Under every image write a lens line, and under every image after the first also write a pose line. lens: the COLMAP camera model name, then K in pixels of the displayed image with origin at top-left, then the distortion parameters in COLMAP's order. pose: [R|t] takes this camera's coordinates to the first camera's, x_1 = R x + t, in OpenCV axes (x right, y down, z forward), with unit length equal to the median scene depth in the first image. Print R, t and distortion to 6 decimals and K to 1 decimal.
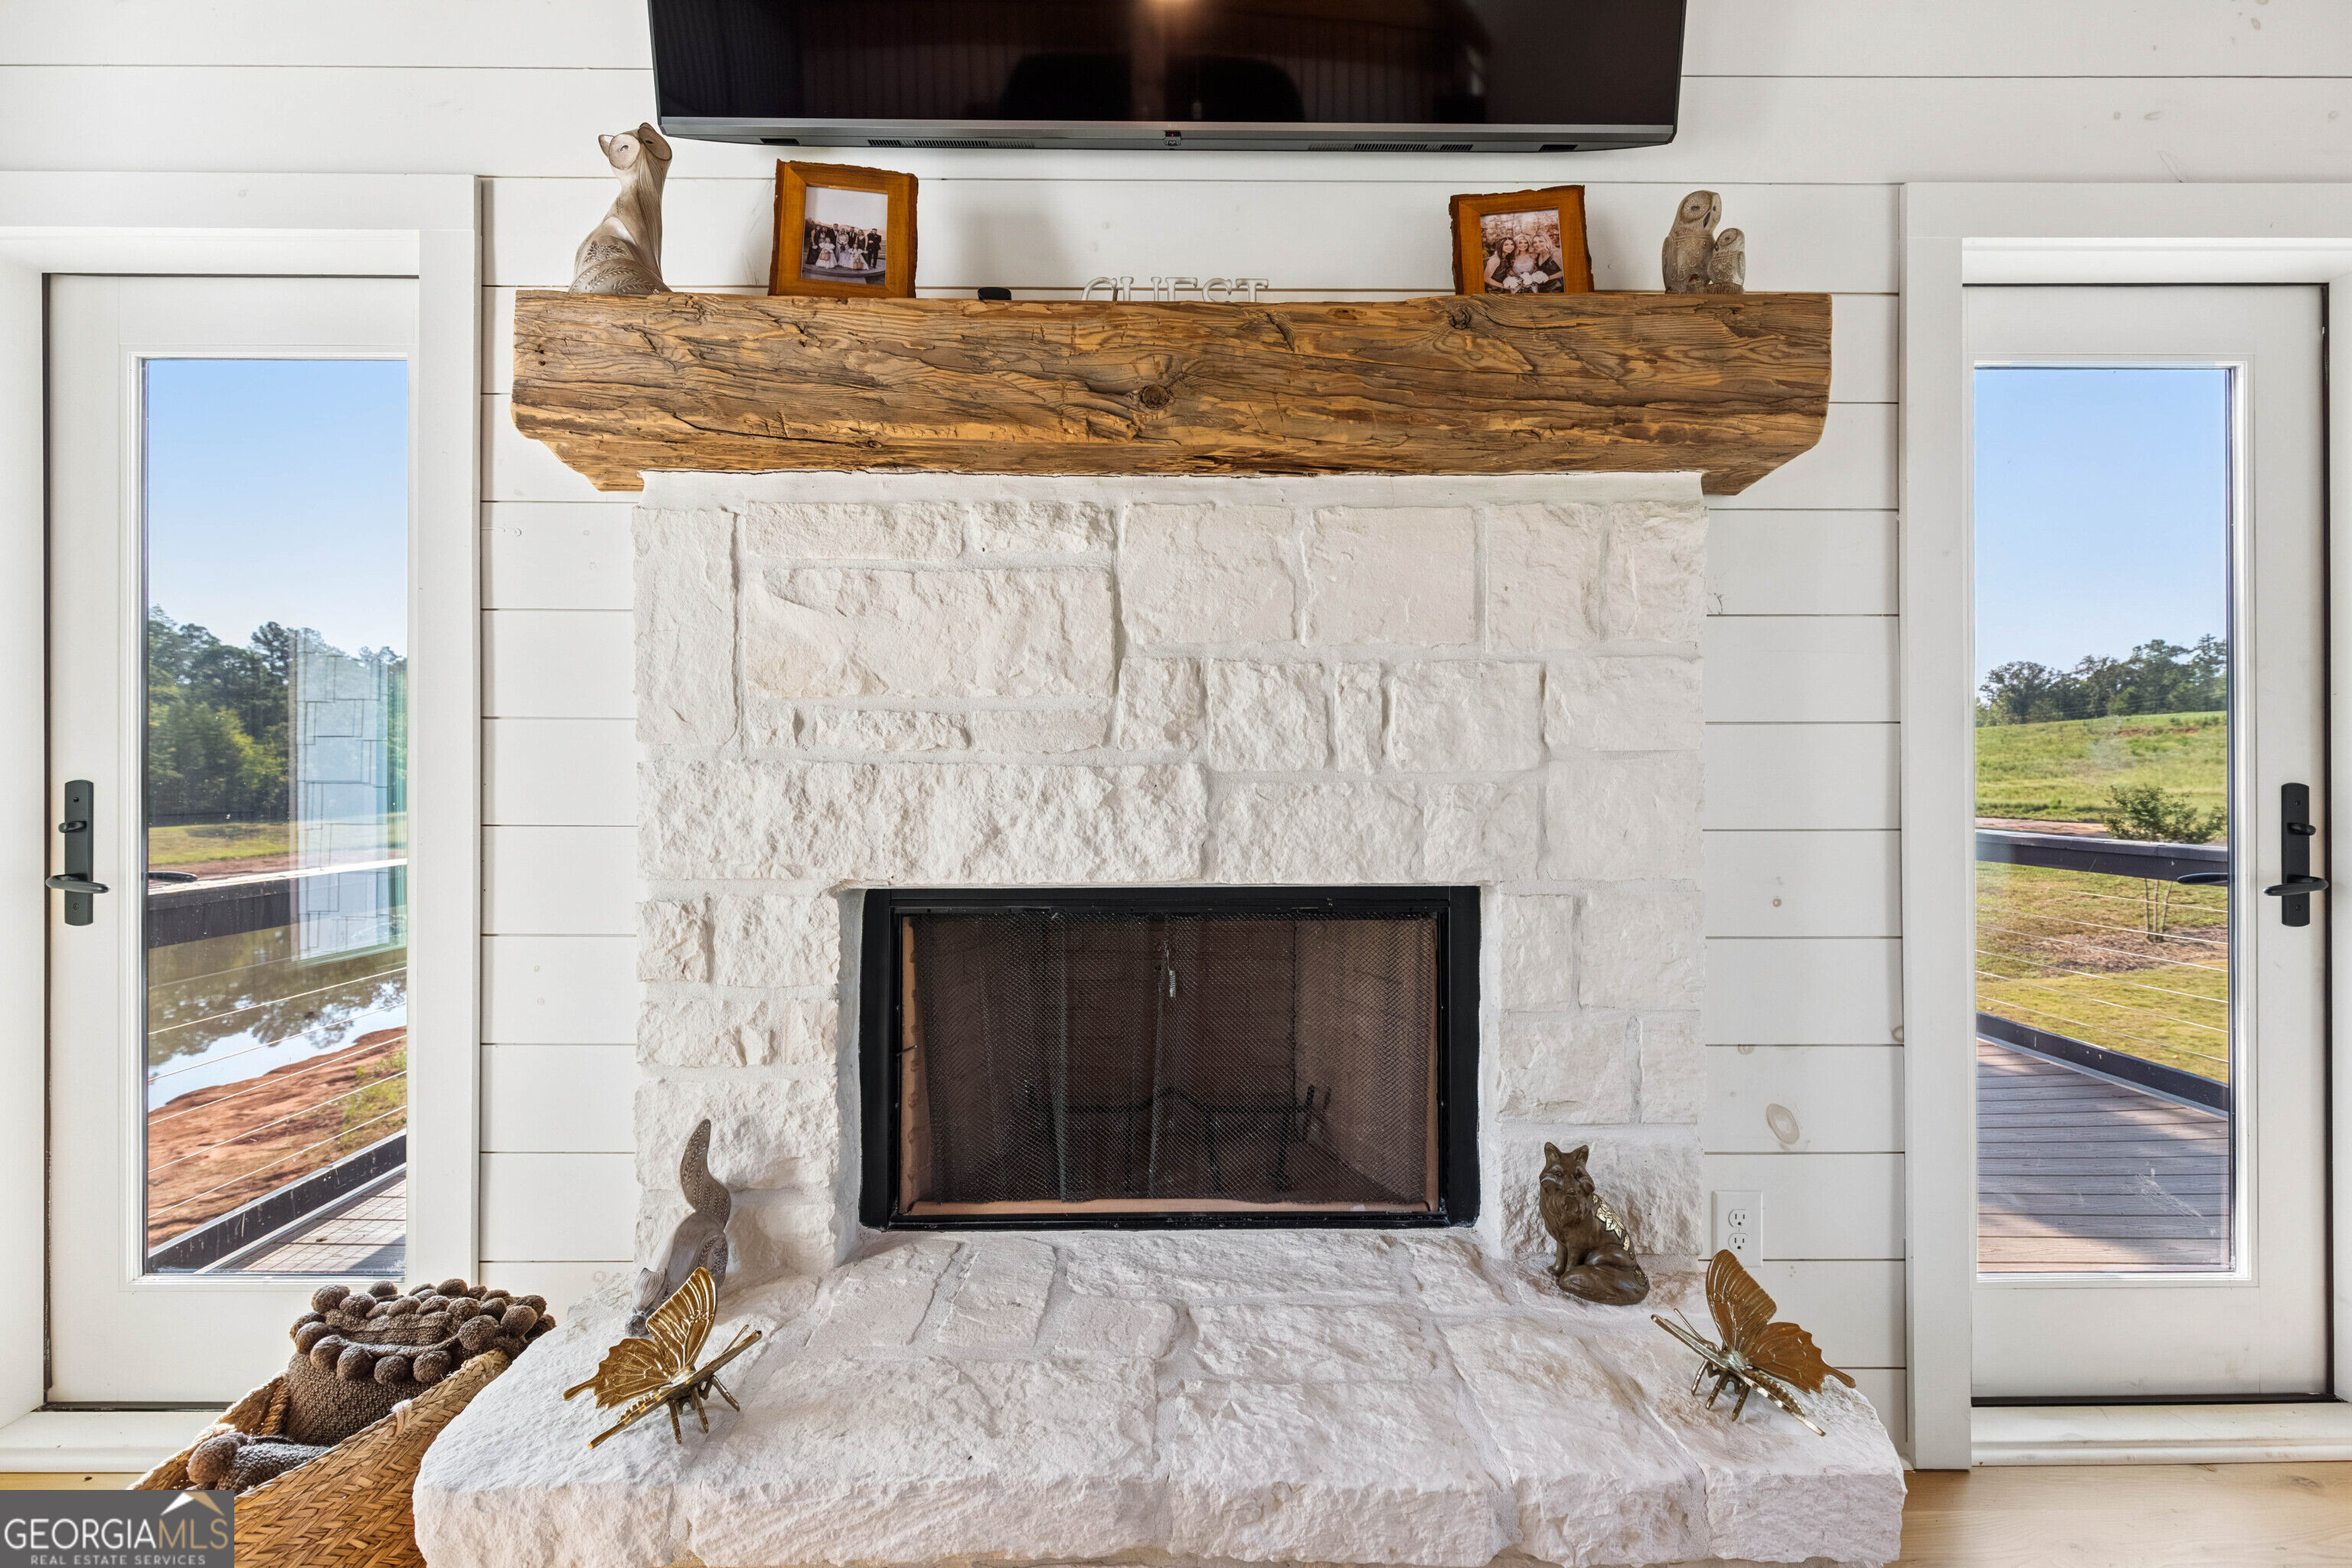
lens RADIAL K [[1067.8, 0, 1171.7], [0, 1067.8, 768.0], [0, 0, 1]] dist [0.009312, -0.003304]
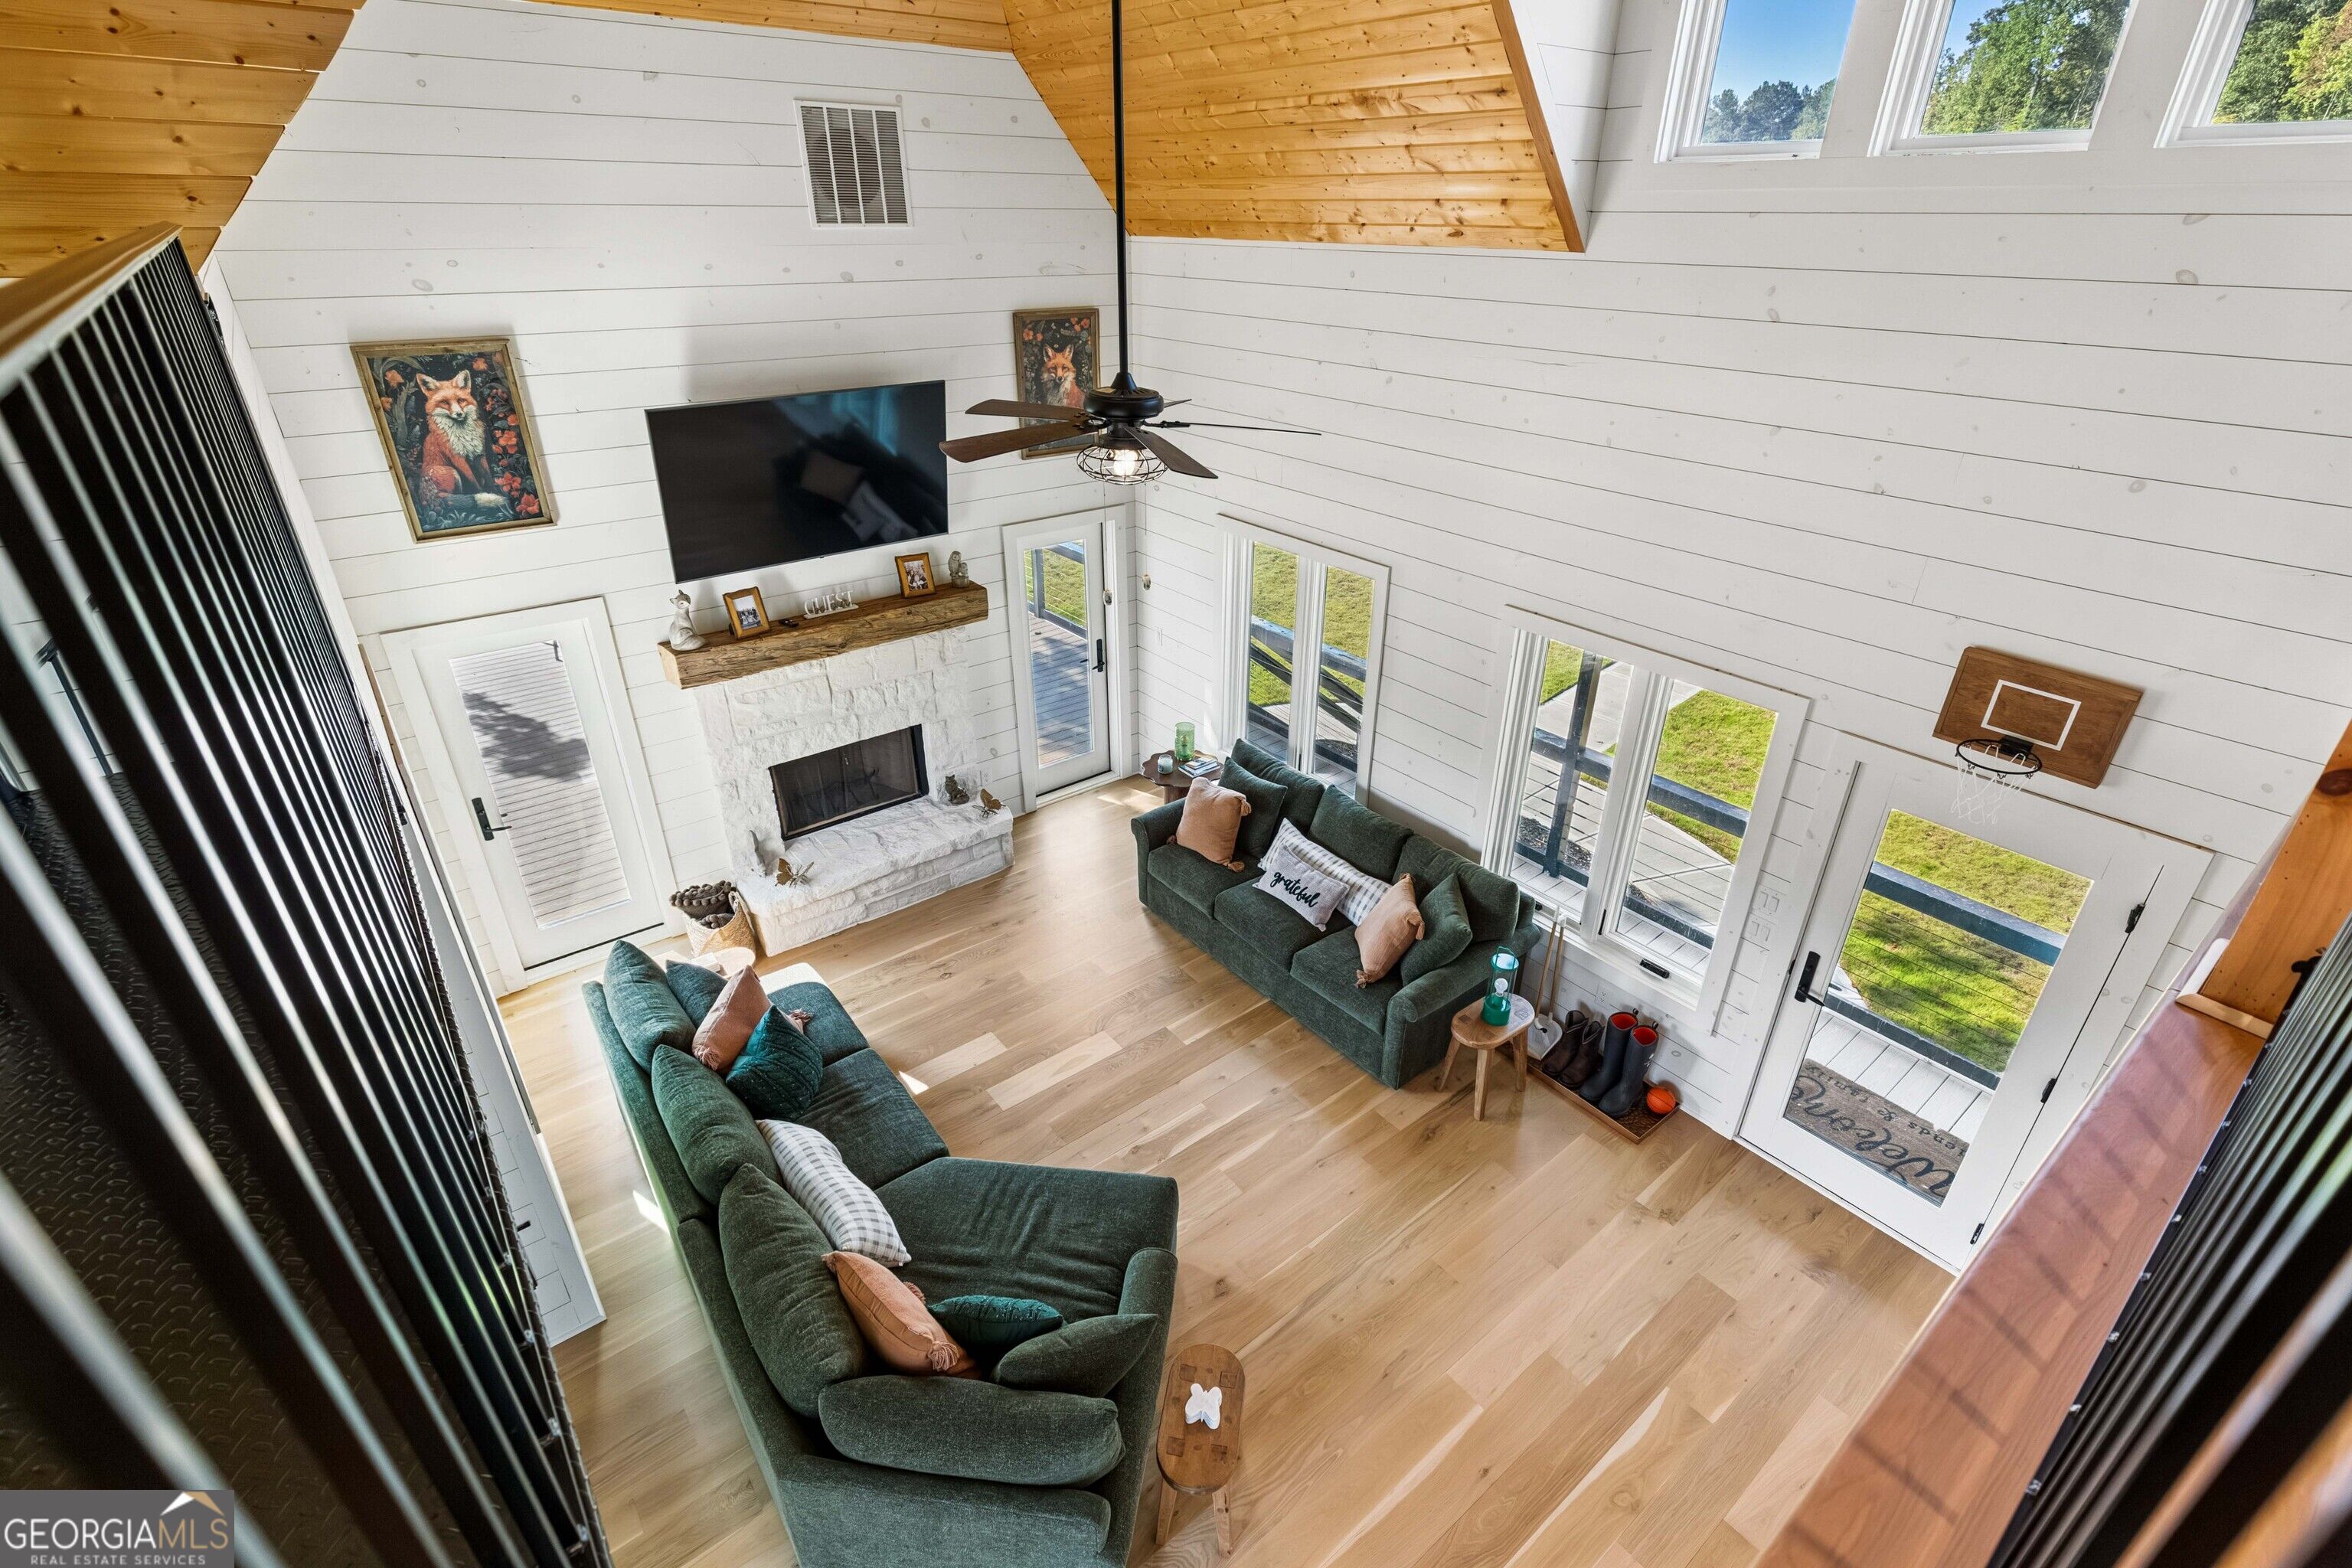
lens RADIAL K [[1067.8, 0, 1195.2], [0, 1067.8, 777.2], [0, 0, 1]] dist [0.009312, -0.003304]
pose [[0.785676, -0.283329, 0.549944, -1.228343], [-0.009449, 0.883359, 0.468602, -1.668229], [-0.618567, -0.373365, 0.691356, -2.608083]]
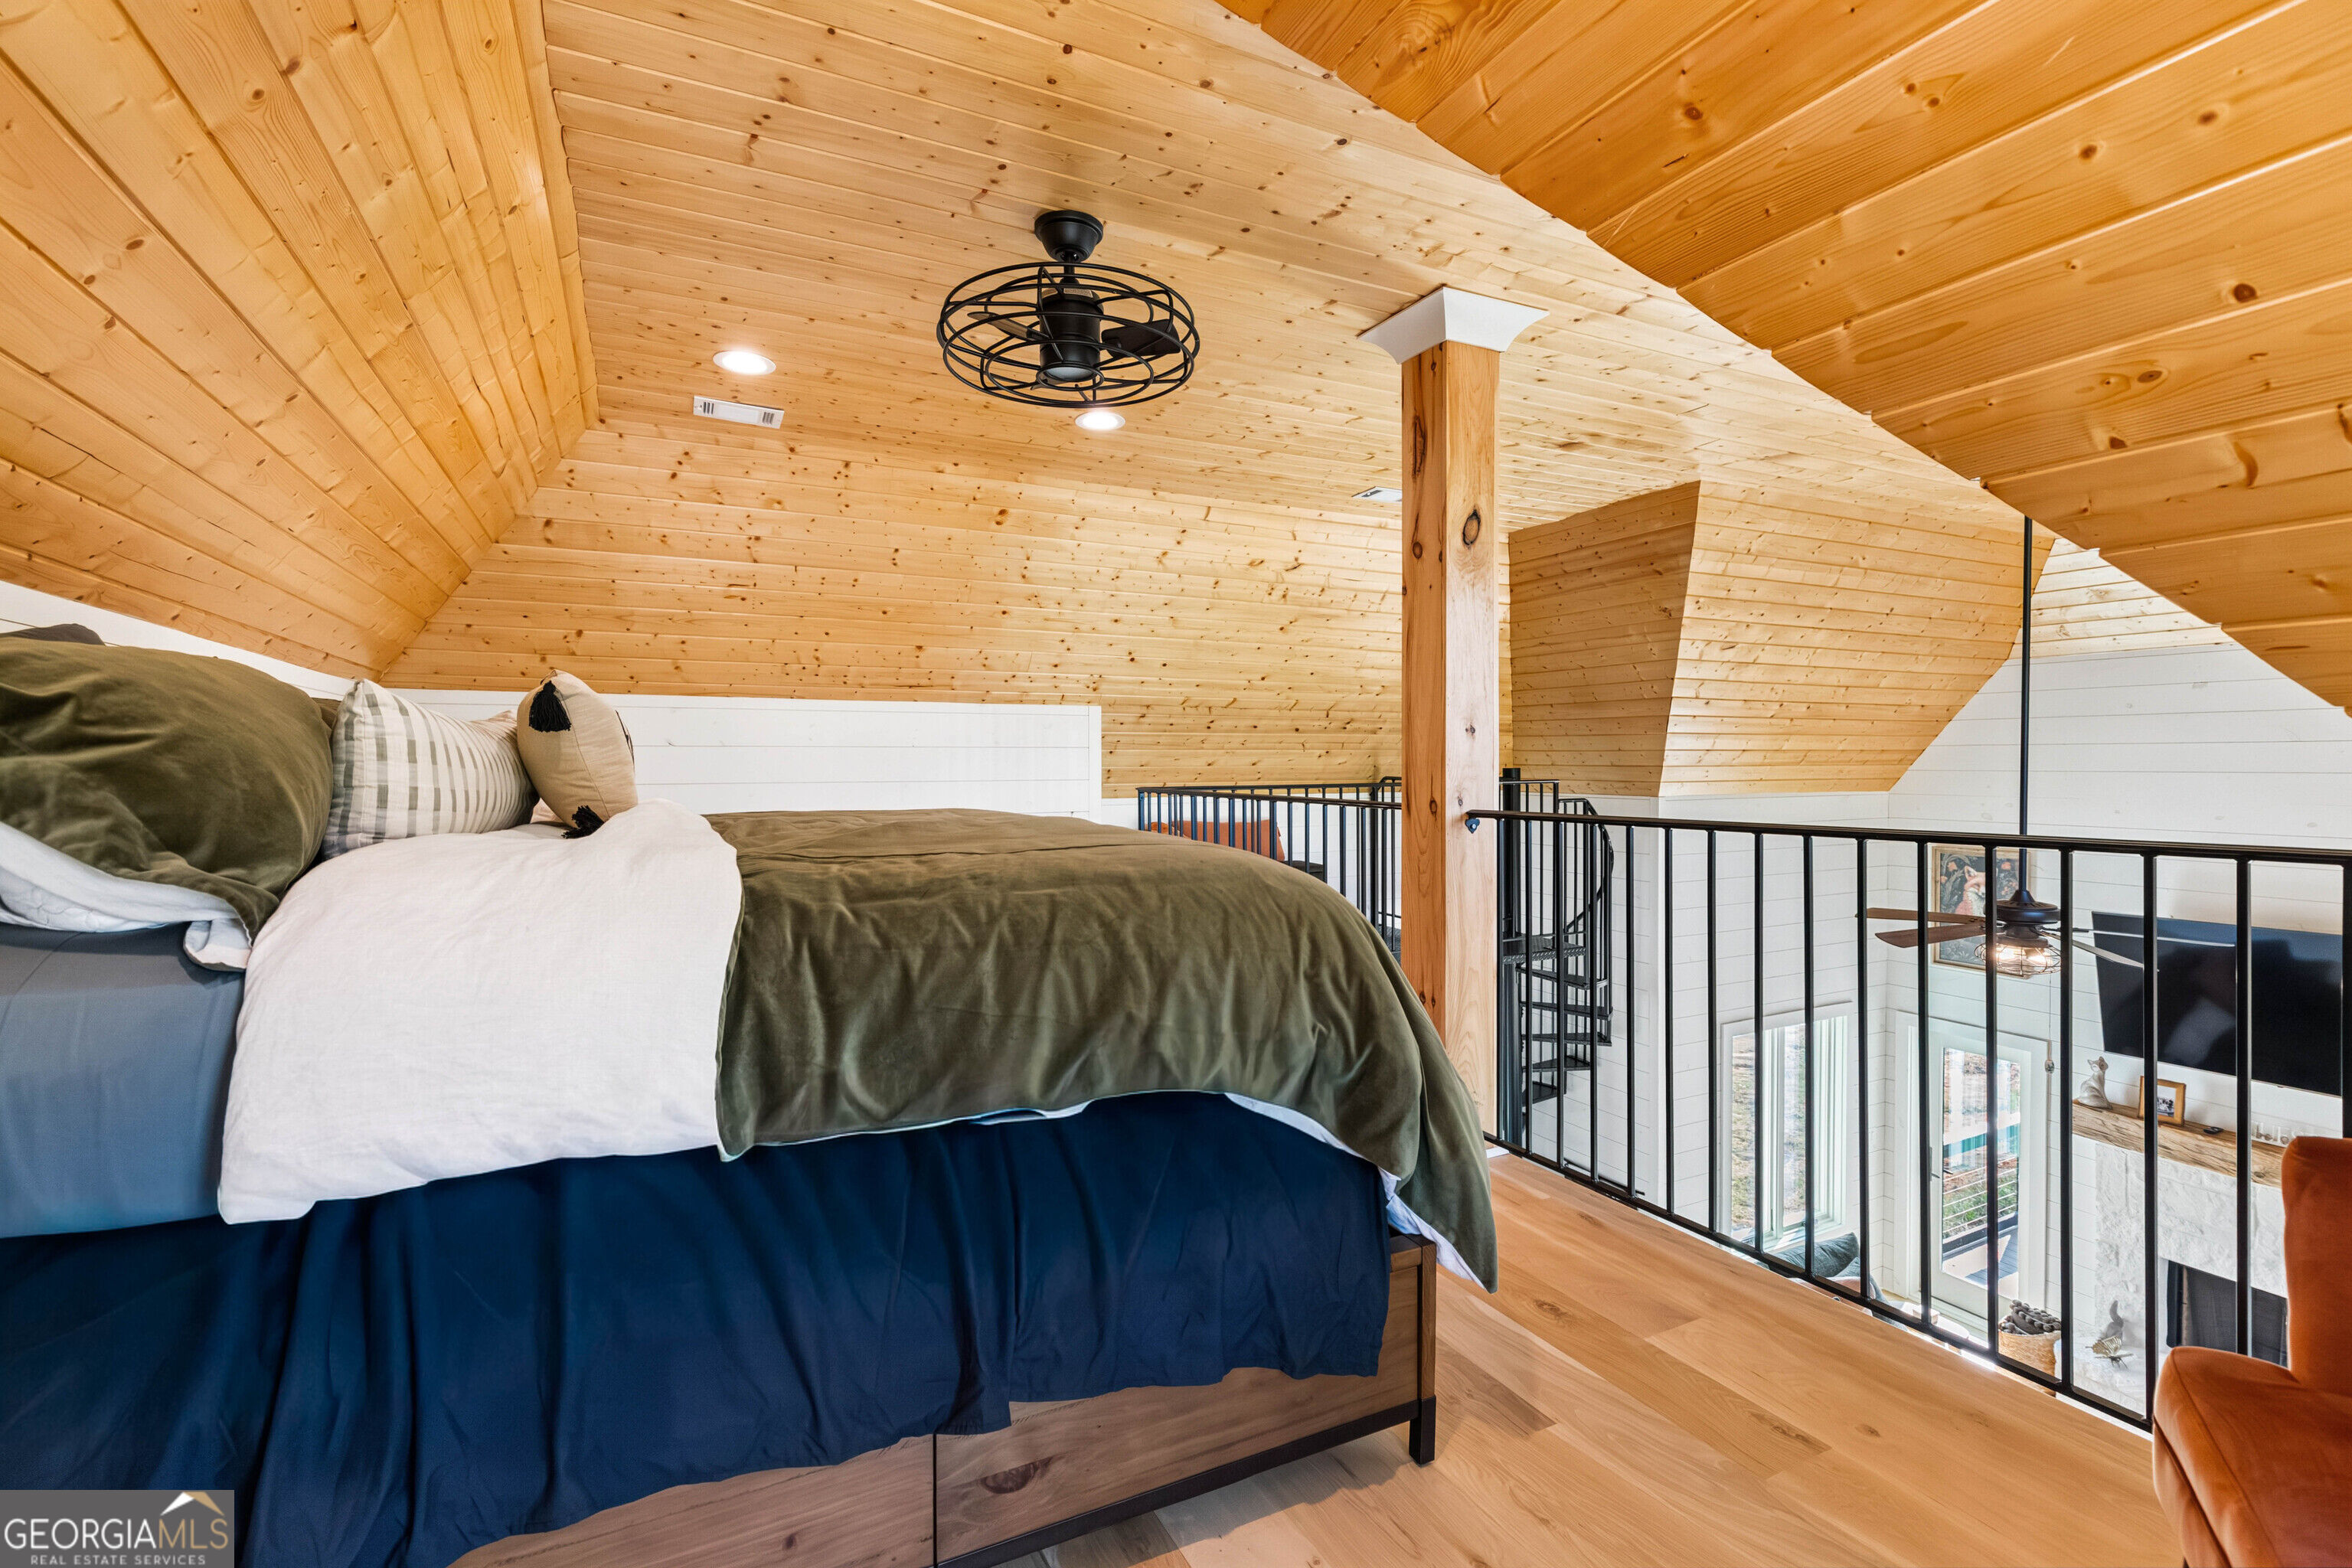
lens RADIAL K [[1067.8, 0, 1184.3], [0, 1067.8, 777.1], [0, 0, 1]] dist [0.009312, -0.003304]
pose [[0.456436, 0.017441, -0.889585, 1.532571], [0.010908, 0.999623, 0.025196, -1.784804], [0.889689, -0.021204, 0.456074, -3.940241]]
